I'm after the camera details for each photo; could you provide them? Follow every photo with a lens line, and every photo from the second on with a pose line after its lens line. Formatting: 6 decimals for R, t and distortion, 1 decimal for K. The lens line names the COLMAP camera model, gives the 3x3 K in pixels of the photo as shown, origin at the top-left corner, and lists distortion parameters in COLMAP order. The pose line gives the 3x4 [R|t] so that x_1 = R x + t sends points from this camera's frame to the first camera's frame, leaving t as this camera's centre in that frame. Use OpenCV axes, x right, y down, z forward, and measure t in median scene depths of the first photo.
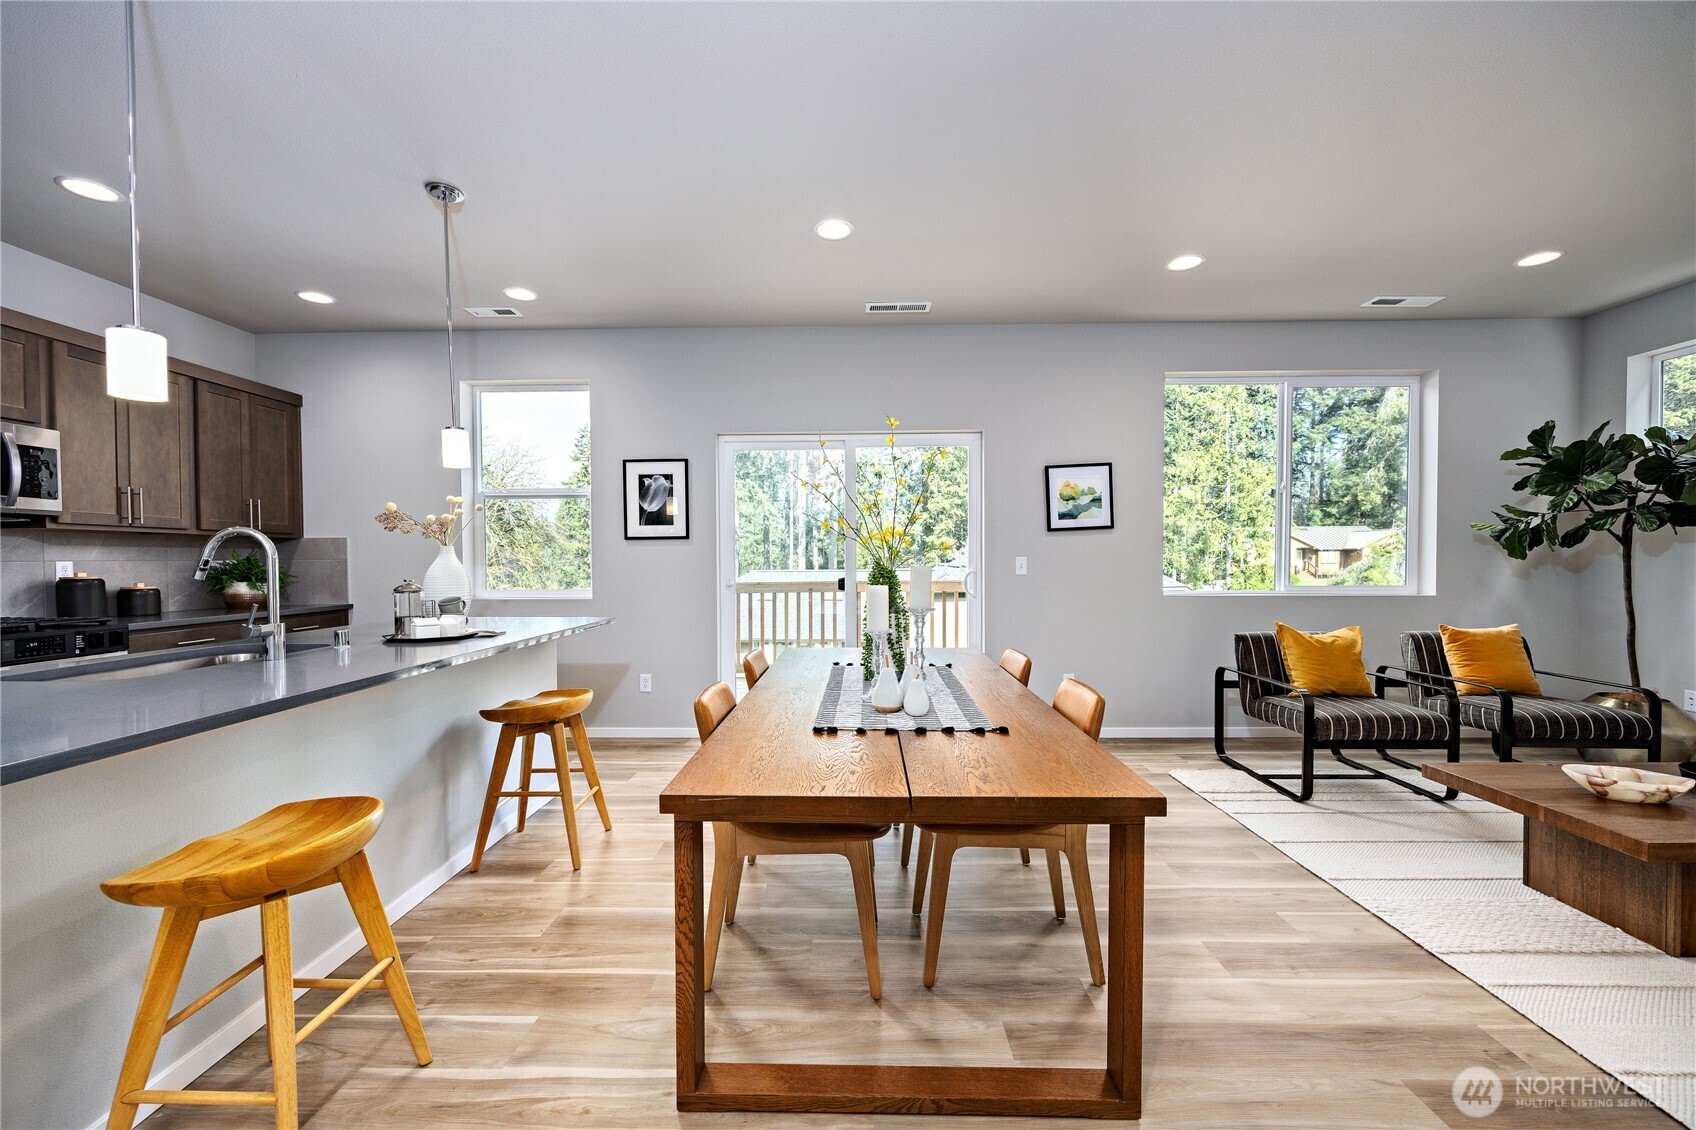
lens RADIAL K [[660.7, 0, 848.6], [0, 660.7, 569.4], [0, 0, 1]] dist [-0.004633, -0.000231]
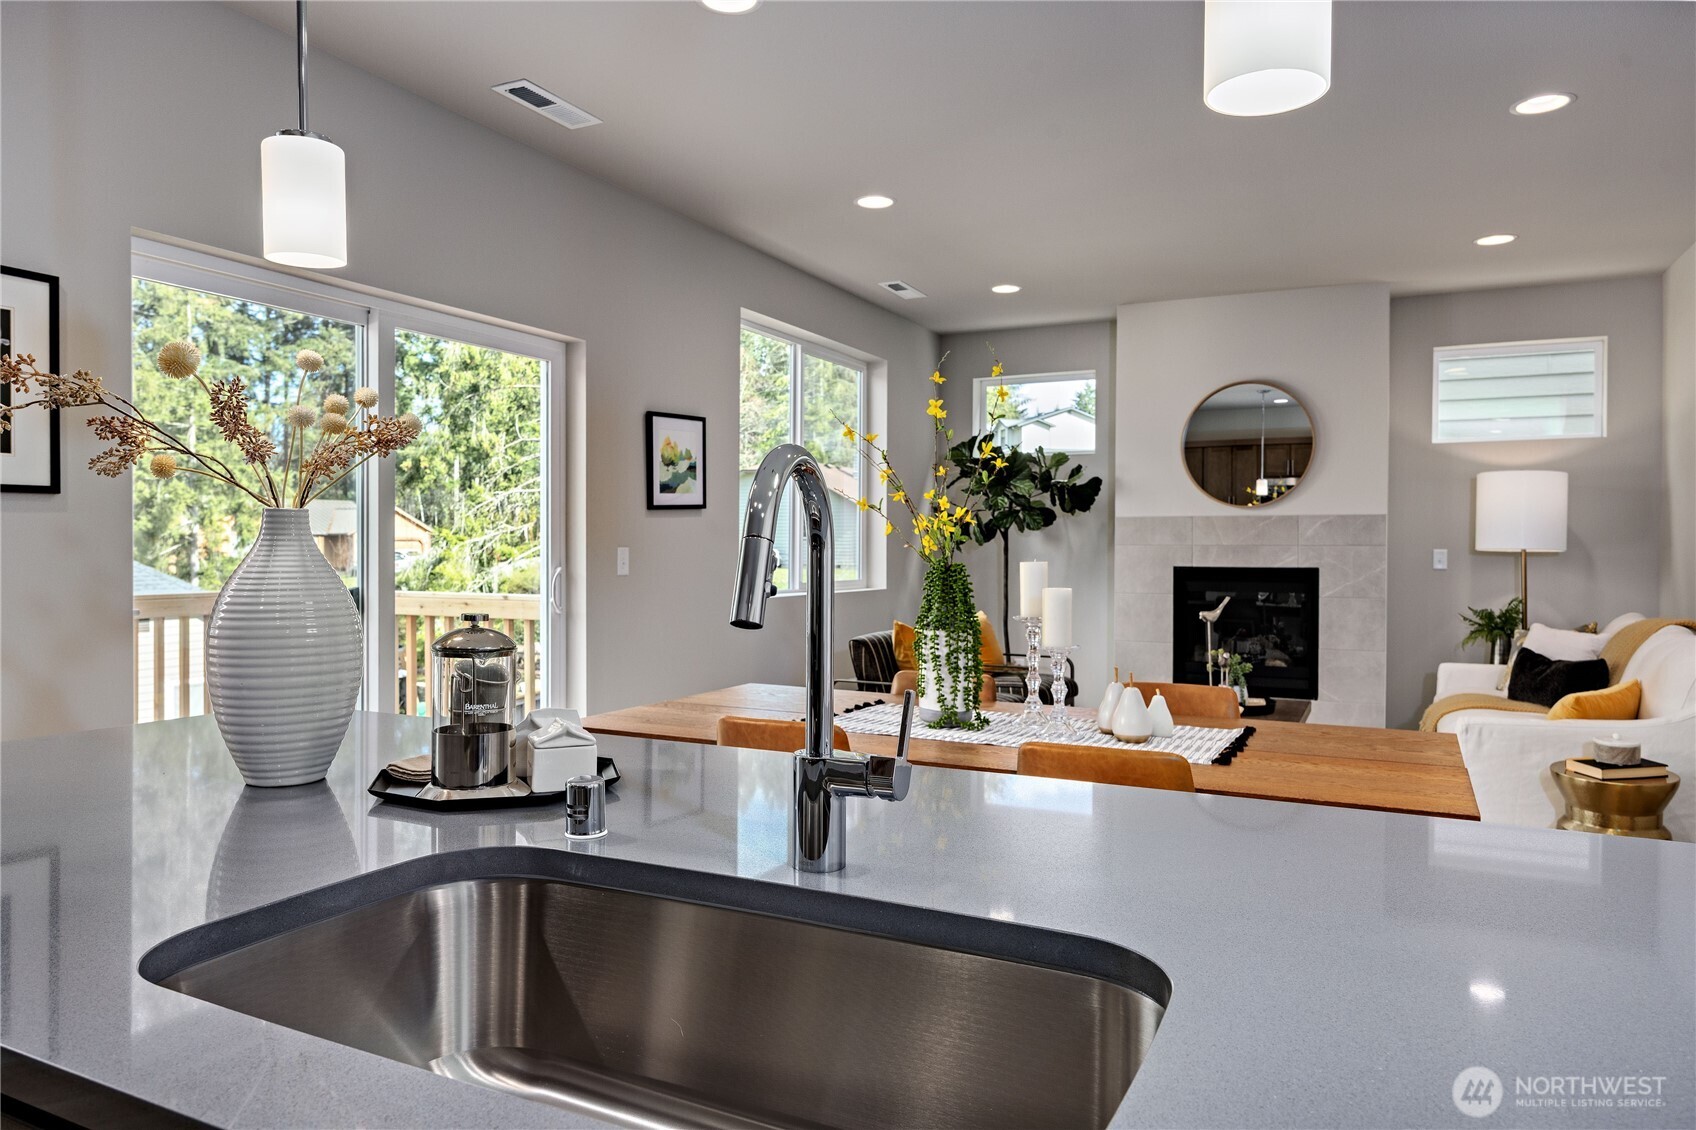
lens RADIAL K [[1091.4, 0, 846.1], [0, 1091.4, 555.0], [0, 0, 1]] dist [0.000759, 0.000915]
pose [[0.427647, -0.001238, 0.903945, -0.605855], [0.008853, 0.999957, -0.002818, -0.006307], [-0.903902, 0.009208, 0.427639, 0.341281]]
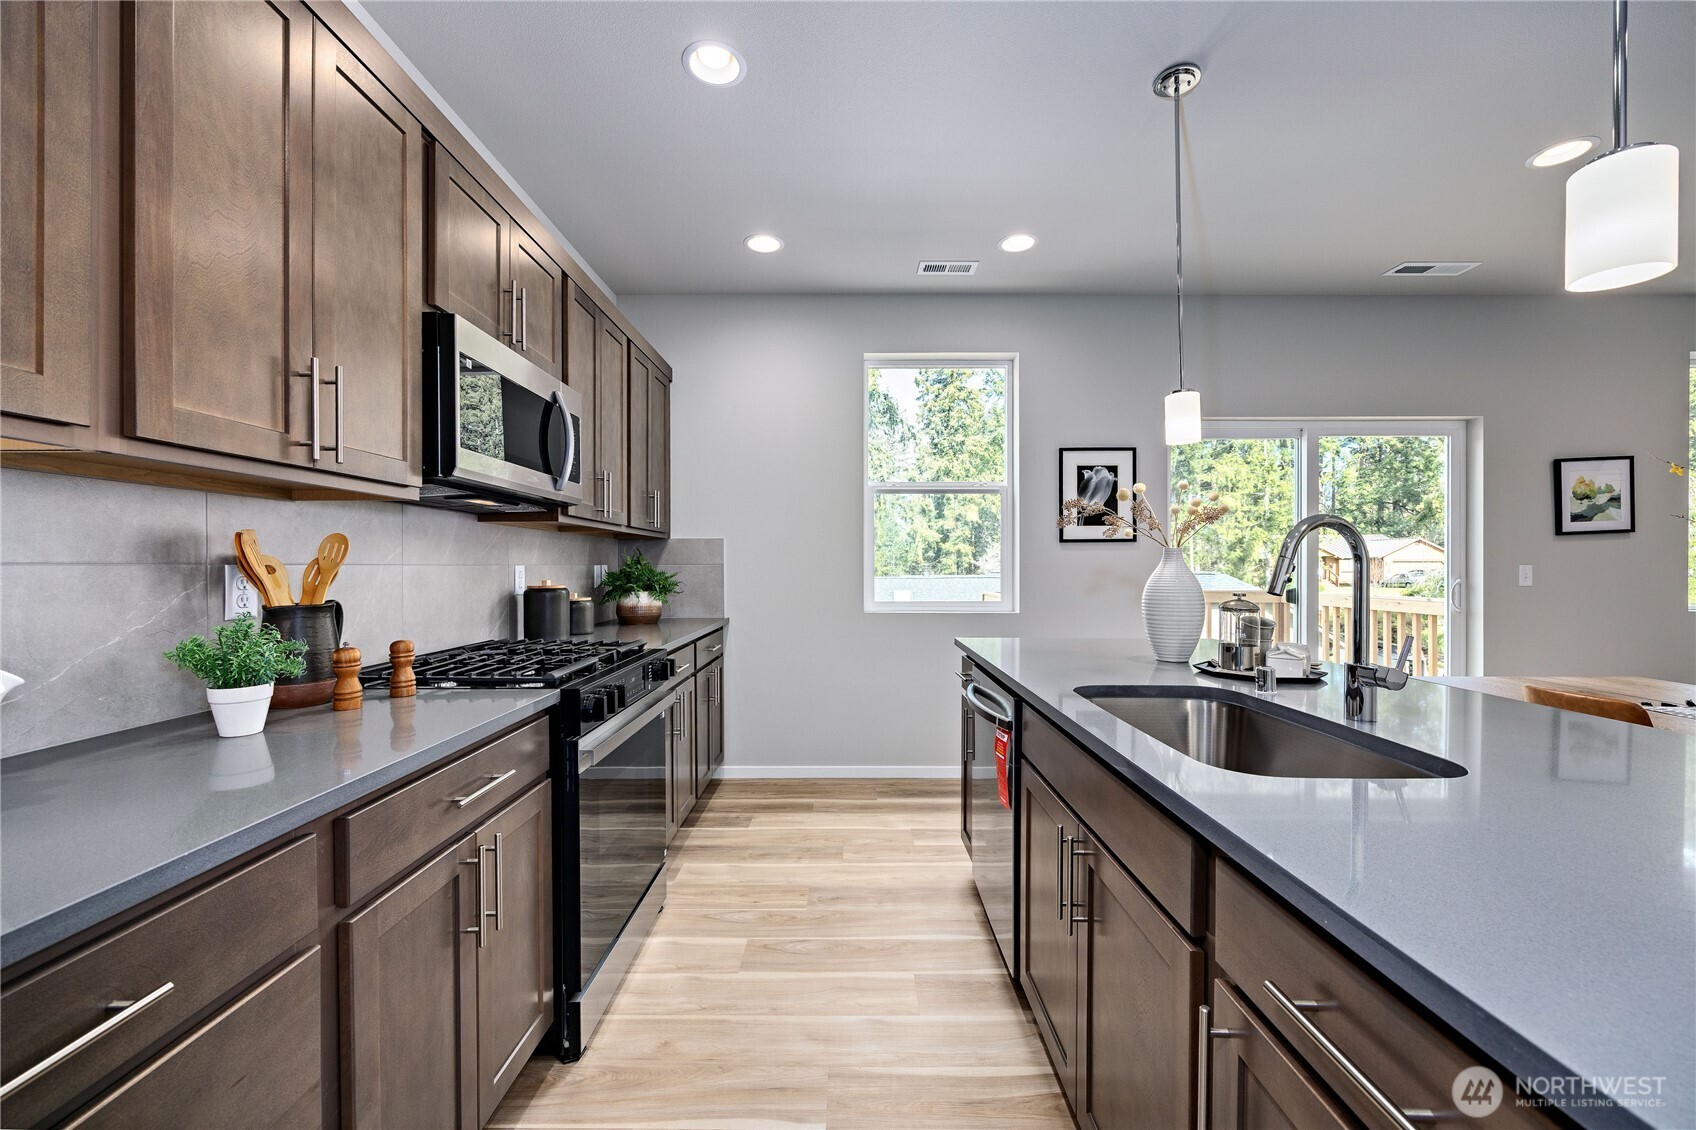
lens RADIAL K [[660.7, 0, 848.6], [0, 660.7, 569.4], [0, 0, 1]] dist [-0.004633, -0.000231]
pose [[0.999862, 0.004007, 0.016130, -0.624146], [-0.003852, 0.999946, -0.009625, -0.001449], [-0.016168, 0.009562, 0.999824, 0.159546]]
